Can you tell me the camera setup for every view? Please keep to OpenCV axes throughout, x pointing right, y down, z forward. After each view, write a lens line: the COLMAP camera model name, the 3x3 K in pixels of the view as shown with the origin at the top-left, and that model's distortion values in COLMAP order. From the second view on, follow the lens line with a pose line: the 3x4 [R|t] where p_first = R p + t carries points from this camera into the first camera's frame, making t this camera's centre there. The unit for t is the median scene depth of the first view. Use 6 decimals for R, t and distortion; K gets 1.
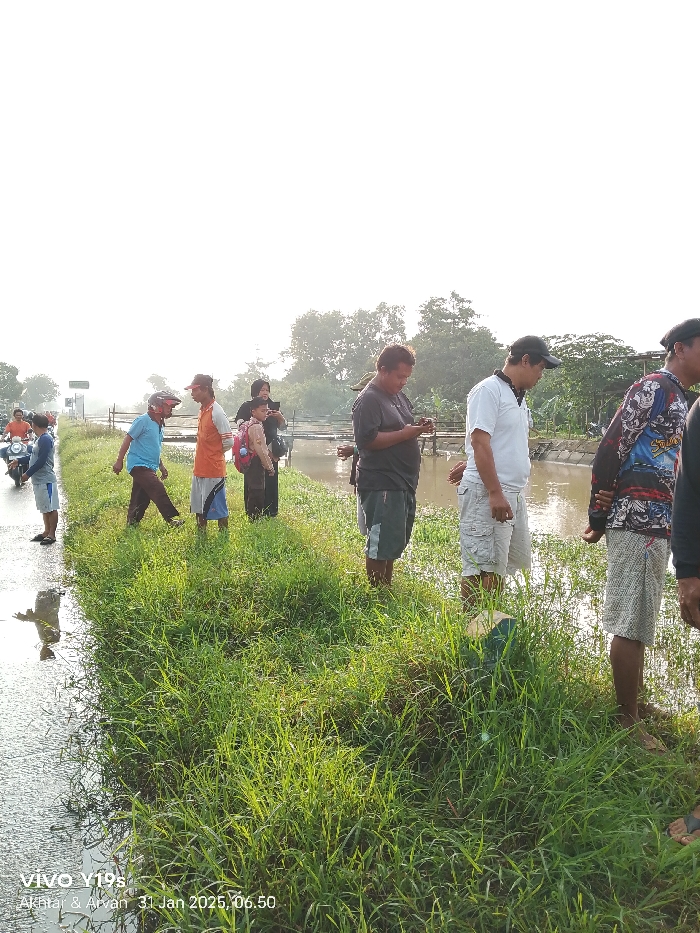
lens RADIAL K [[777.8, 0, 350.0], [0, 777.8, 466.5], [0, 0, 1]] dist [0.091208, -0.201455]
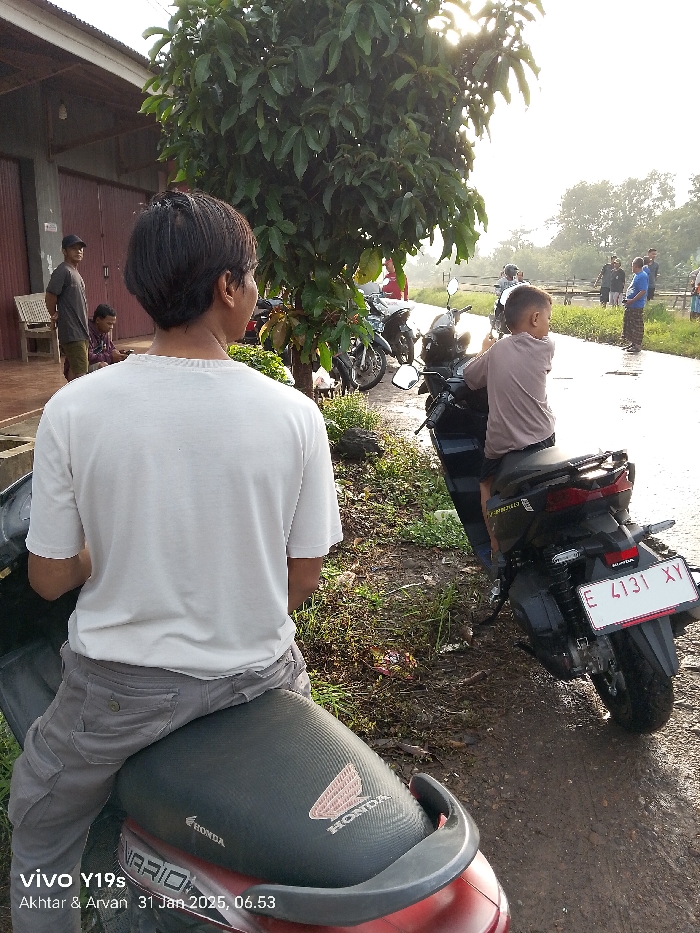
lens RADIAL K [[777.8, 0, 350.0], [0, 777.8, 466.5], [0, 0, 1]] dist [0.091208, -0.201455]
pose [[0.951514, 0.083185, -0.296143, -0.000654], [-0.033627, 0.985100, 0.168665, 0.013898], [0.305761, -0.150529, 0.940134, -0.153320]]
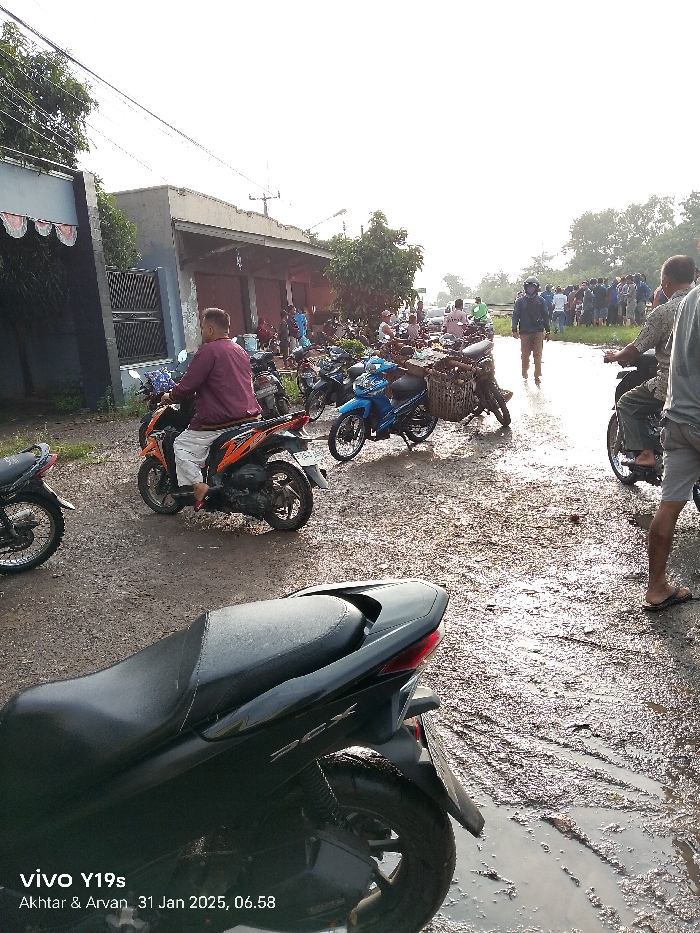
lens RADIAL K [[777.8, 0, 350.0], [0, 777.8, 466.5], [0, 0, 1]] dist [0.091208, -0.201455]
pose [[0.934802, 0.007396, -0.355093, 0.037291], [0.039636, 0.991366, 0.124991, 0.021381], [0.352952, -0.130917, 0.926437, -0.268121]]
